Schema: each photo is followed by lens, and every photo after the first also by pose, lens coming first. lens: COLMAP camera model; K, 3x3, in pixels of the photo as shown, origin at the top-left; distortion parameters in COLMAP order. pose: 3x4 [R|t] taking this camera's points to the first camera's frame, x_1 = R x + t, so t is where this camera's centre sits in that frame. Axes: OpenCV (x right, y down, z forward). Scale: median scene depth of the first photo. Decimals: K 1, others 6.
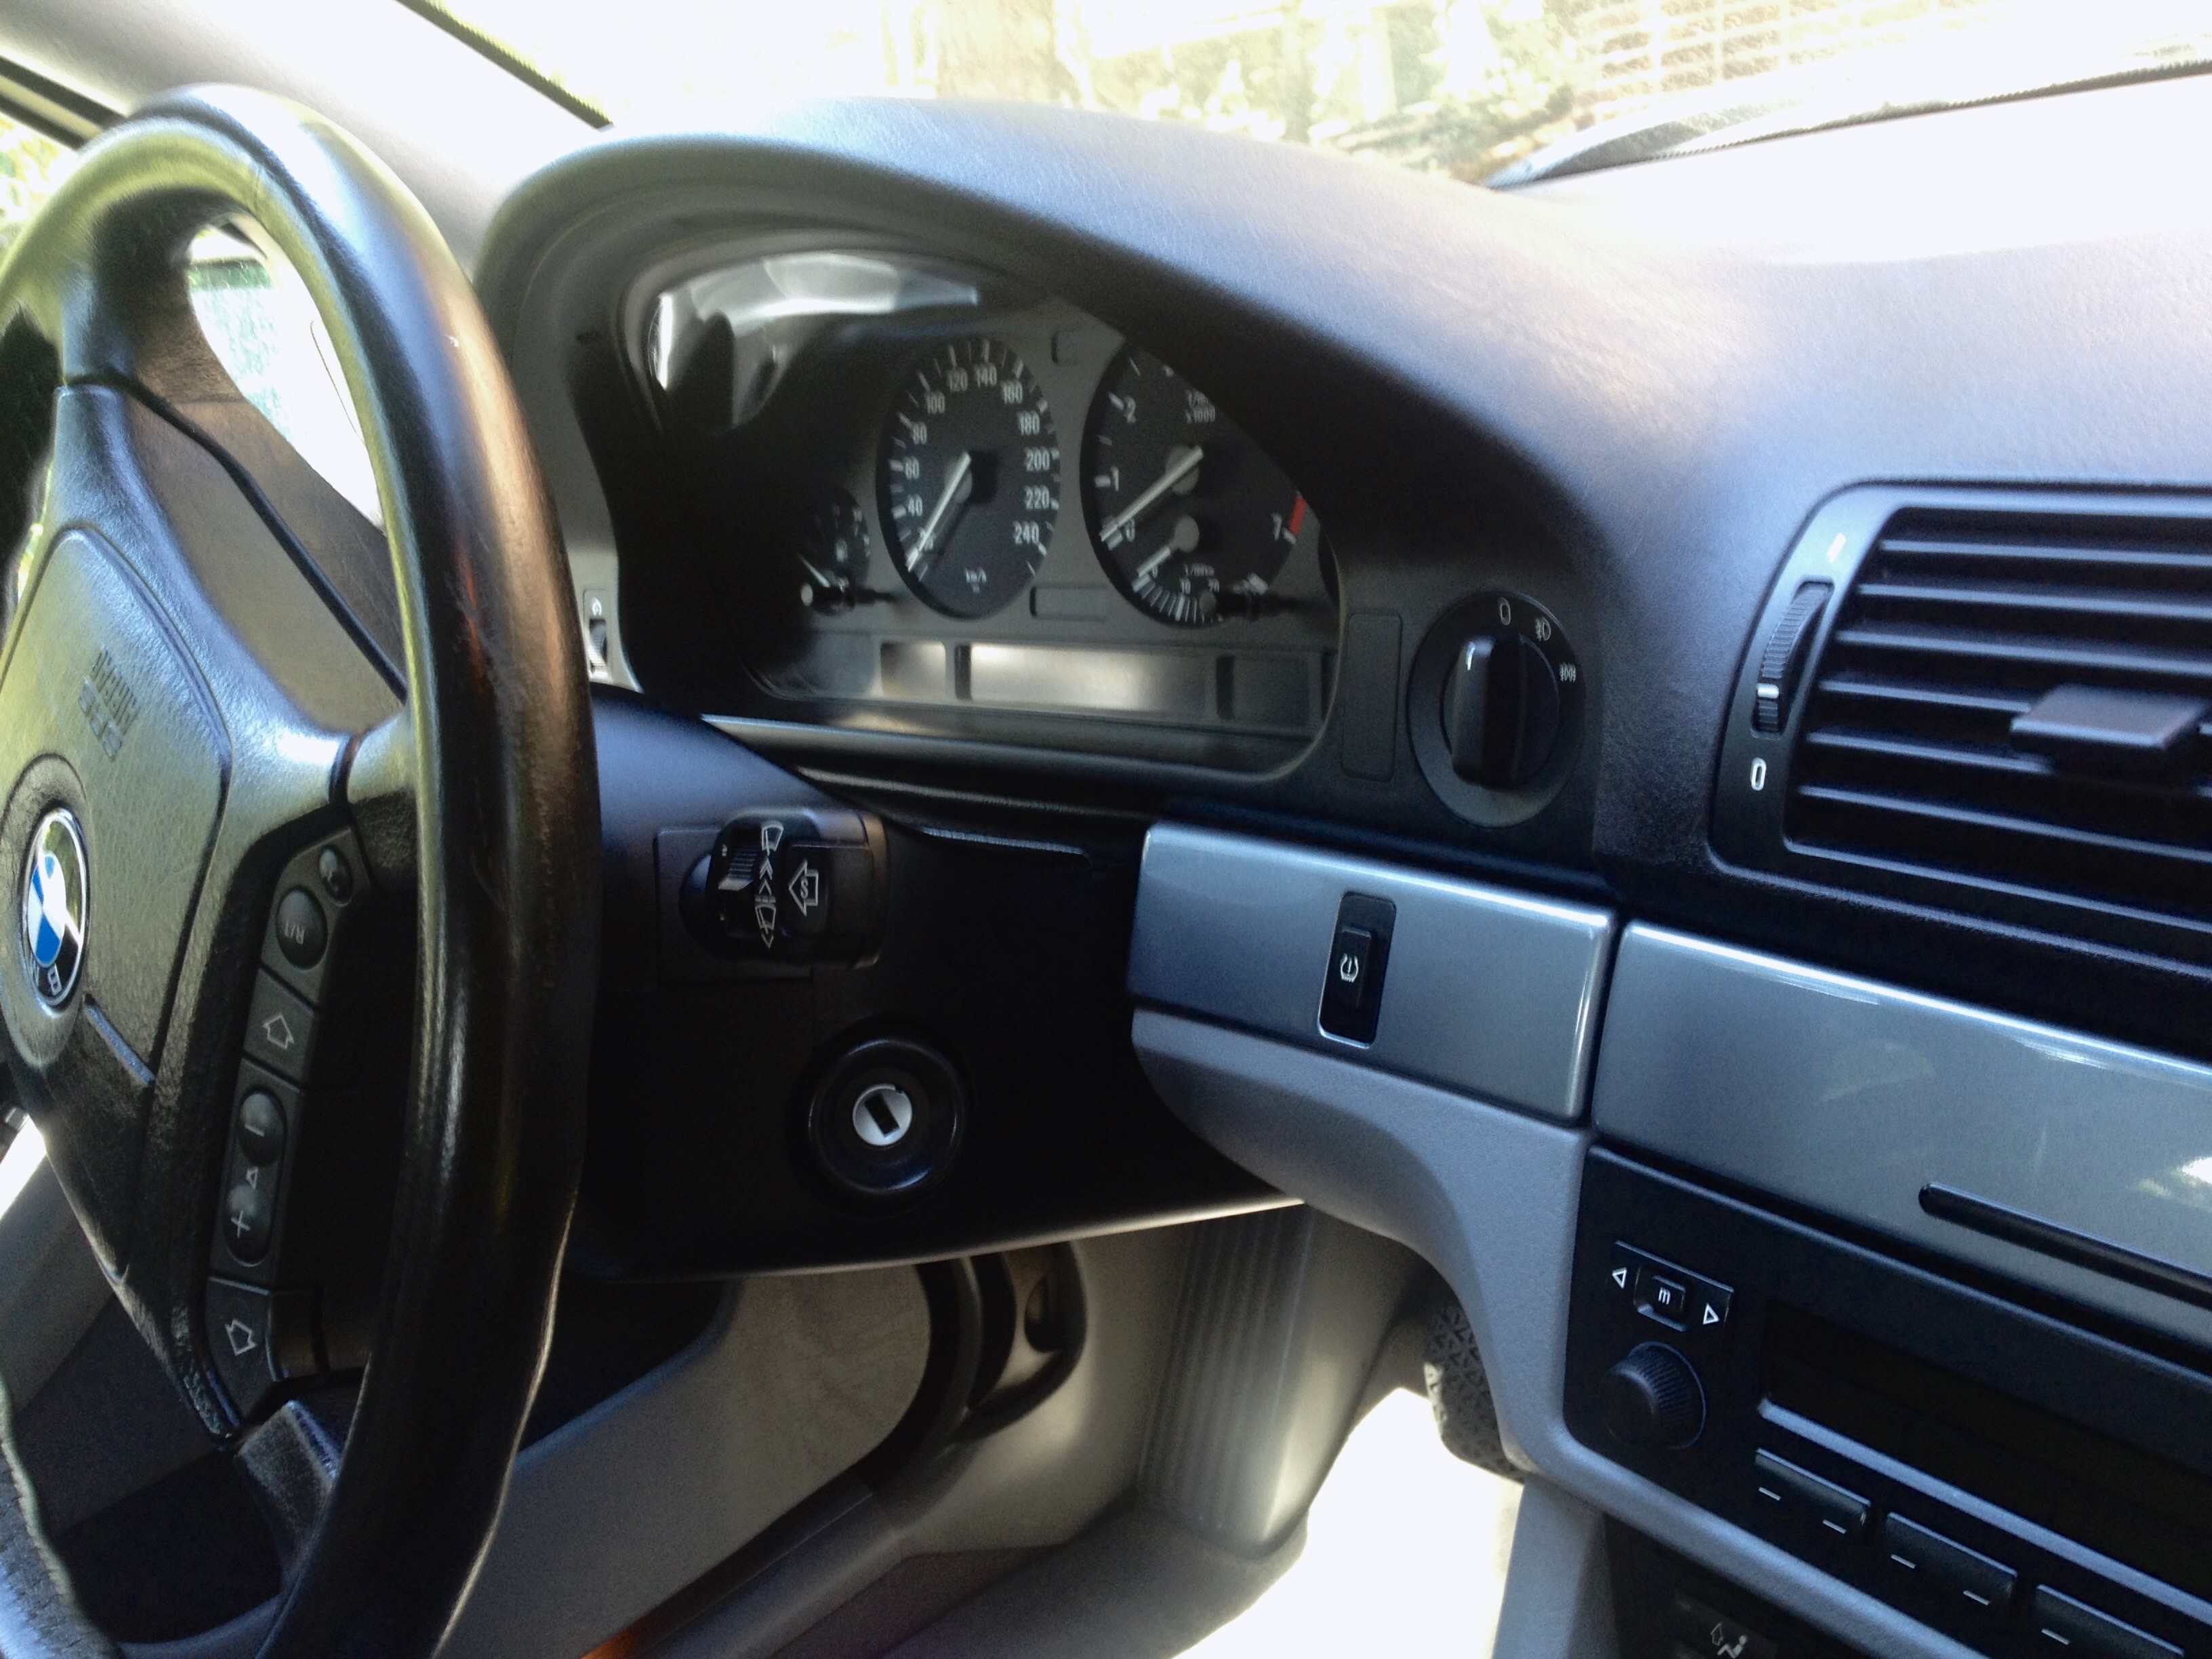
lens RADIAL K [[2048.3, 0, 1103.7], [0, 2048.3, 771.2], [0, 0, 1]] dist [0.060702, -0.014989]
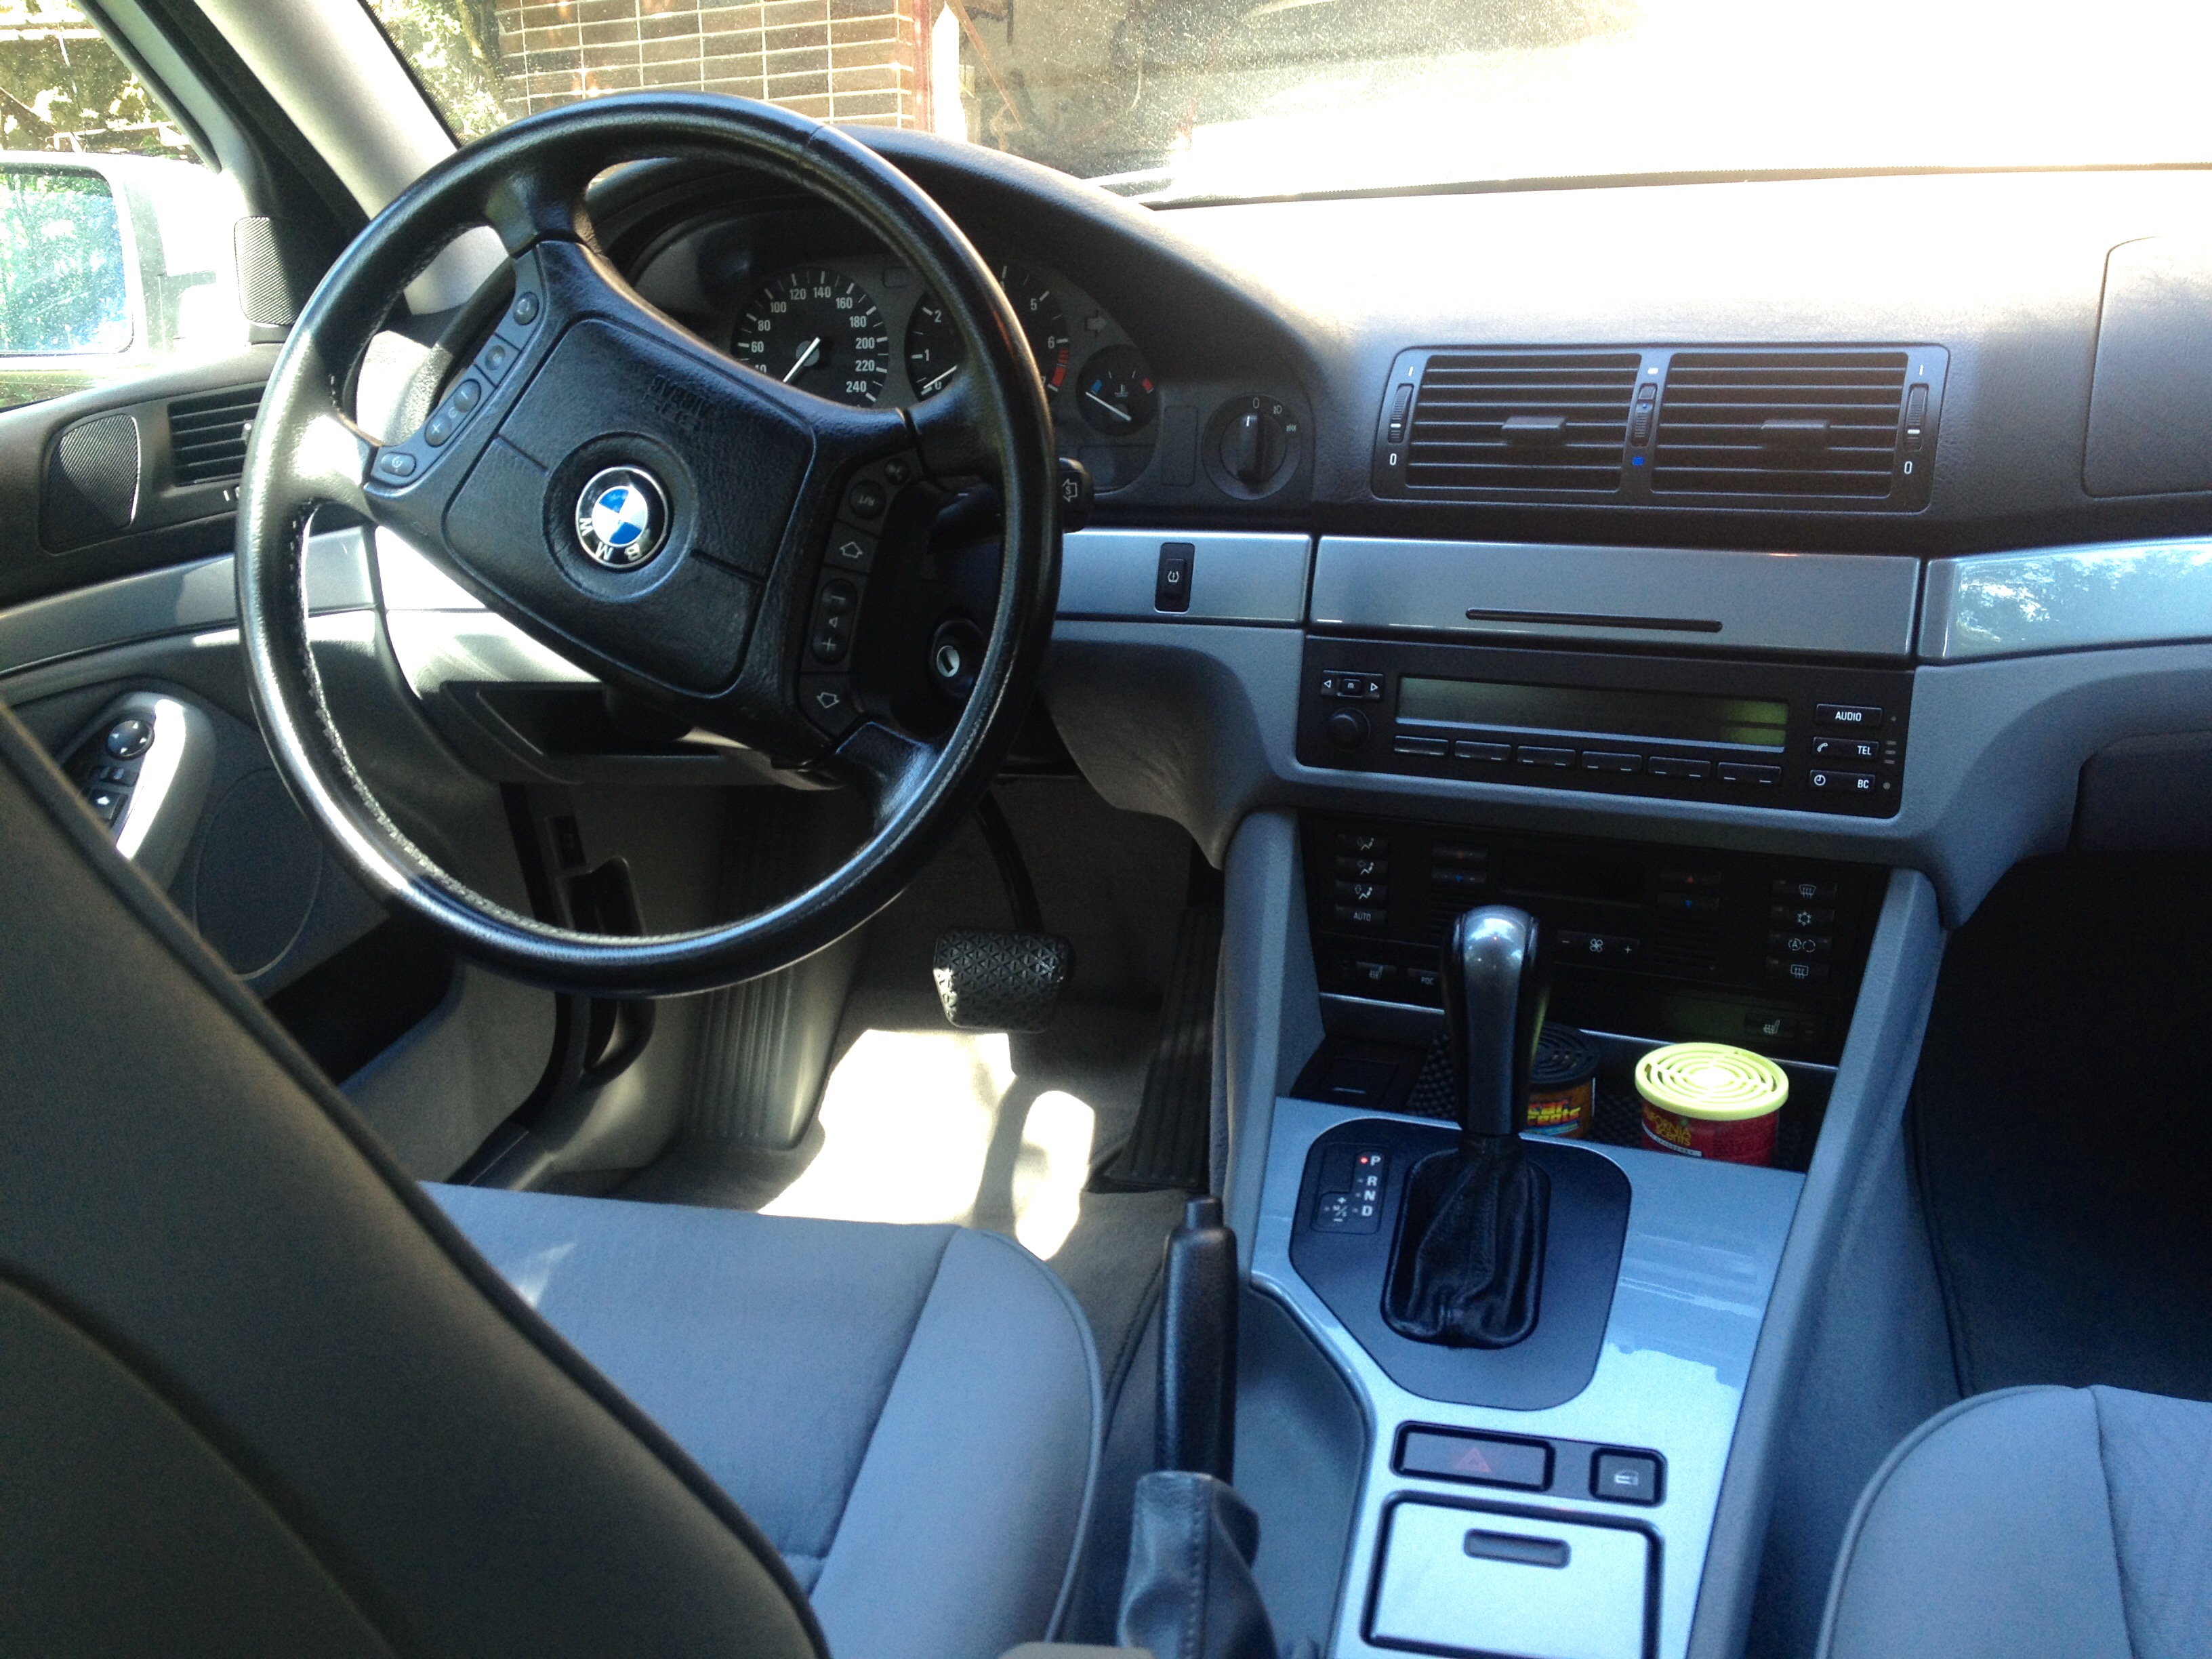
lens RADIAL K [[2048.3, 0, 1103.7], [0, 2048.3, 771.2], [0, 0, 1]] dist [0.060702, -0.014989]
pose [[0.851309, -0.035782, 0.523443, -1.045875], [0.047484, 0.998832, -0.008947, 0.309947], [-0.522512, 0.032472, 0.852014, -0.745878]]
